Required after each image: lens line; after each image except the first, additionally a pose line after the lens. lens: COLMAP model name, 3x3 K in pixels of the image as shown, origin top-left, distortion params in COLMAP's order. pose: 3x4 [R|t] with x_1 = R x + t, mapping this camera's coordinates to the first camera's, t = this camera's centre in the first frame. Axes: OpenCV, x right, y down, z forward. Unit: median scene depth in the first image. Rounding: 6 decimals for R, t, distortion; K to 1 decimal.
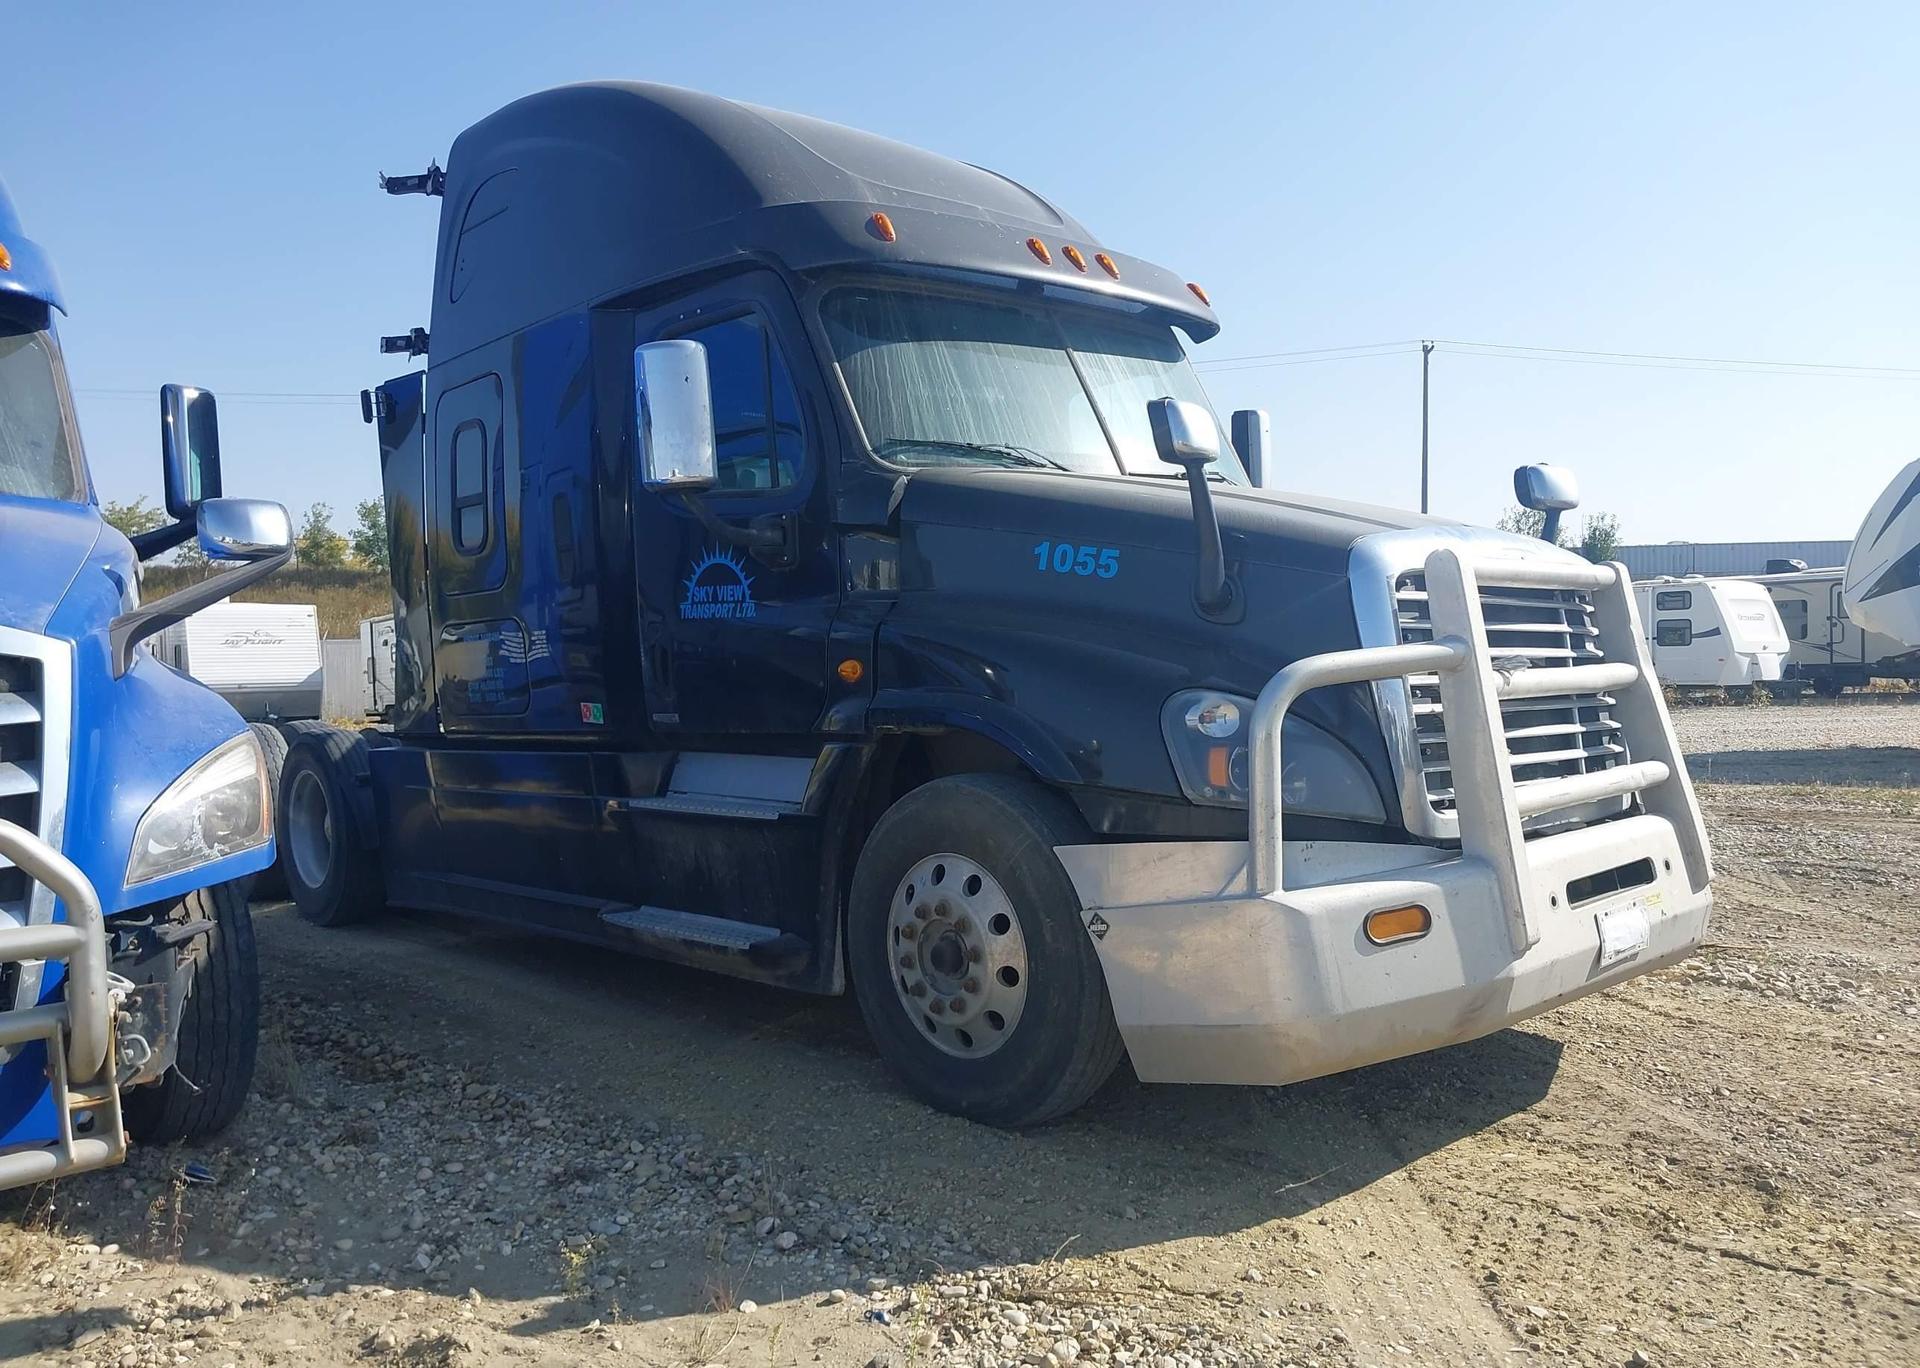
lens RADIAL K [[1480.0, 0, 960.1], [0, 1480.0, 730.5], [0, 0, 1]] dist [0.006776, -0.000578]
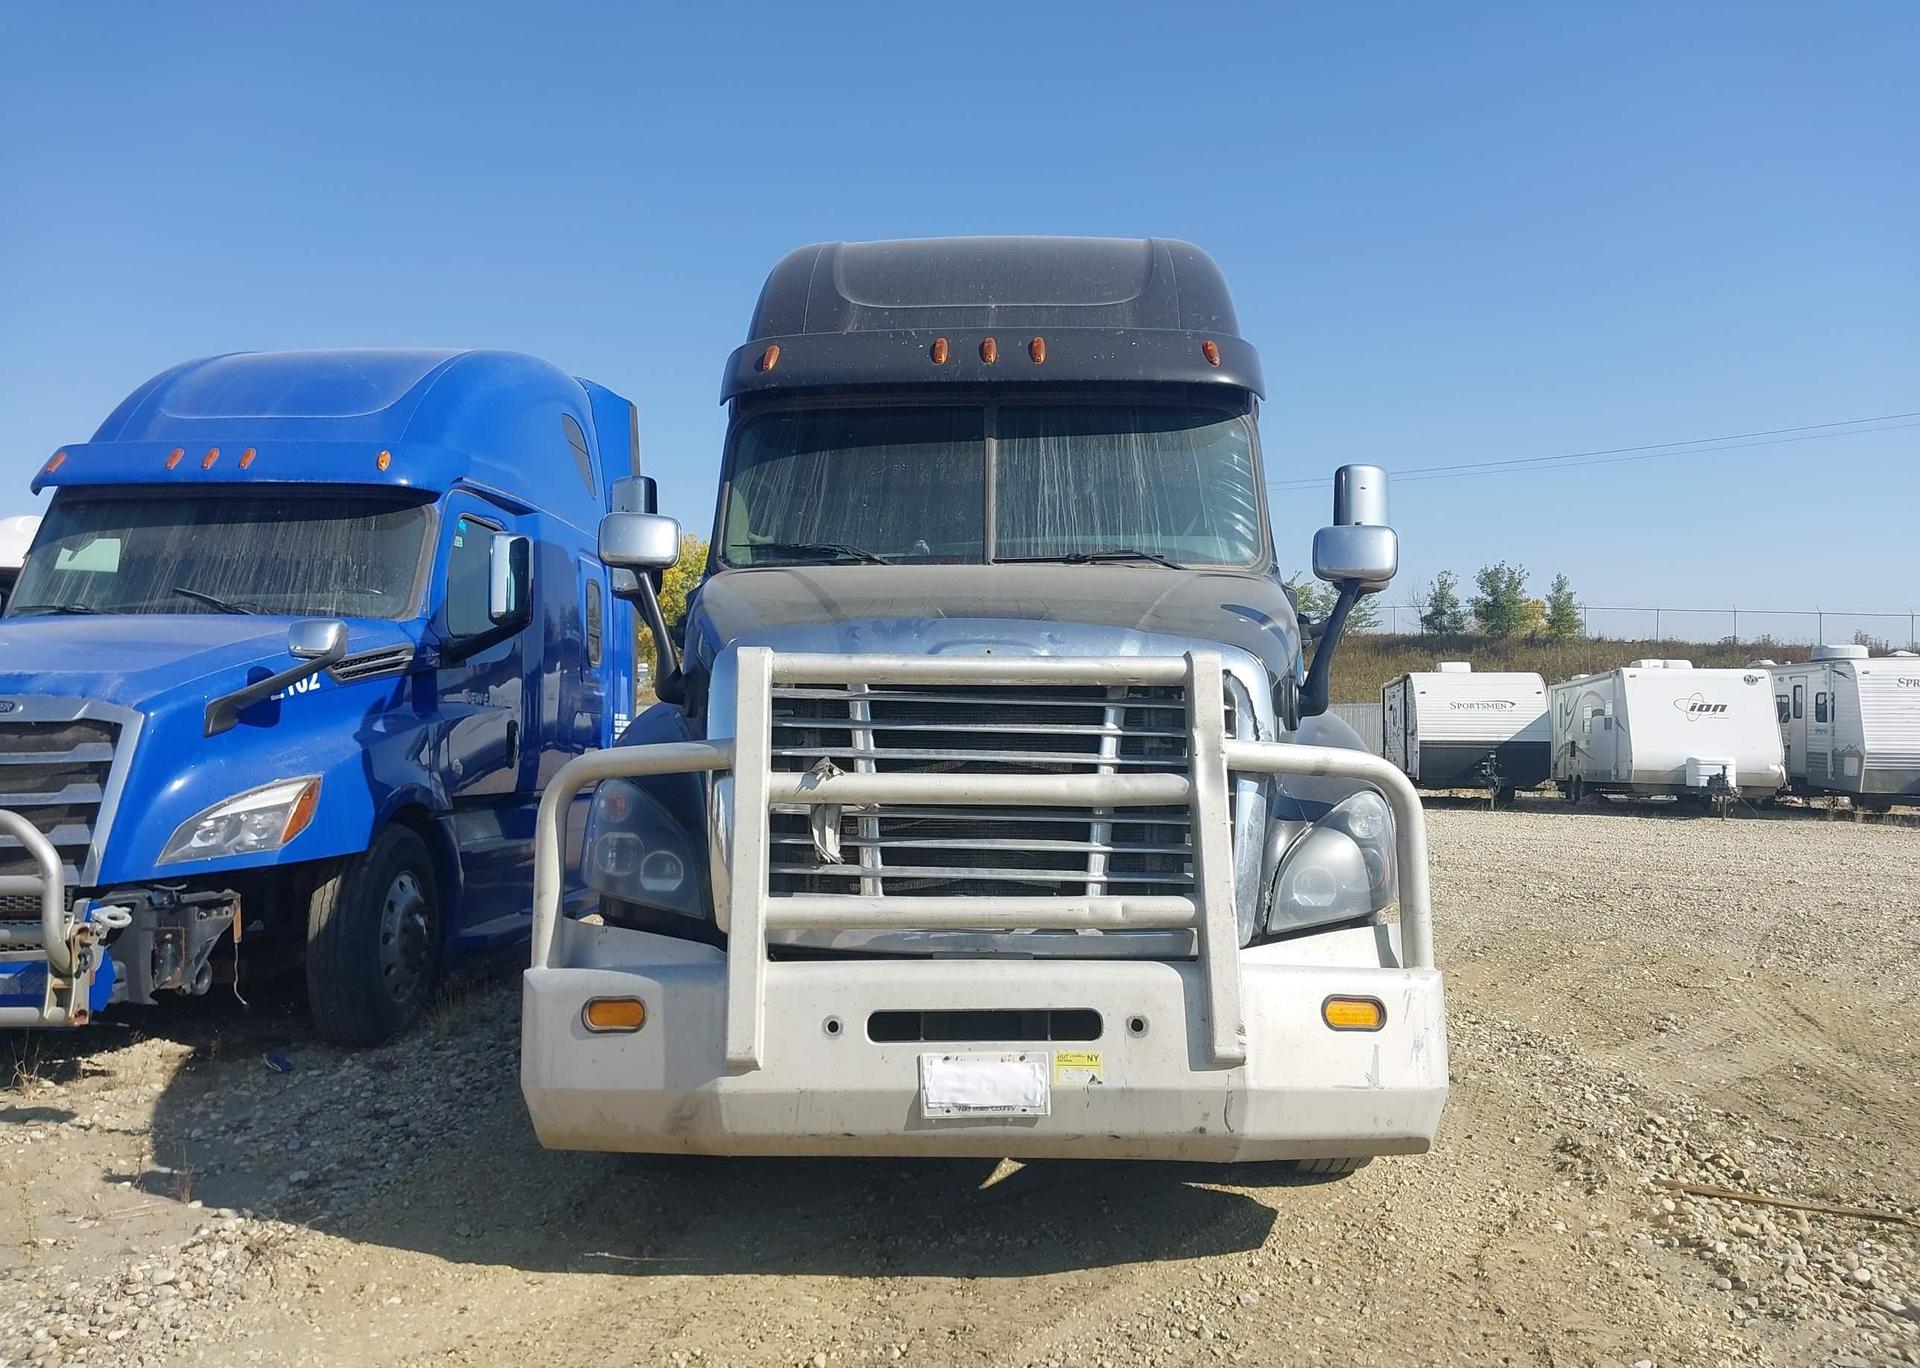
lens RADIAL K [[1485.1, 0, 979.1], [0, 1485.1, 722.4], [0, 0, 1]] dist [0.003912, -0.010567]
pose [[0.728635, 0.025562, -0.684425, 0.968354], [-0.058042, 0.998013, -0.024518, -0.049271], [0.682438, 0.057590, 0.728671, 0.341327]]
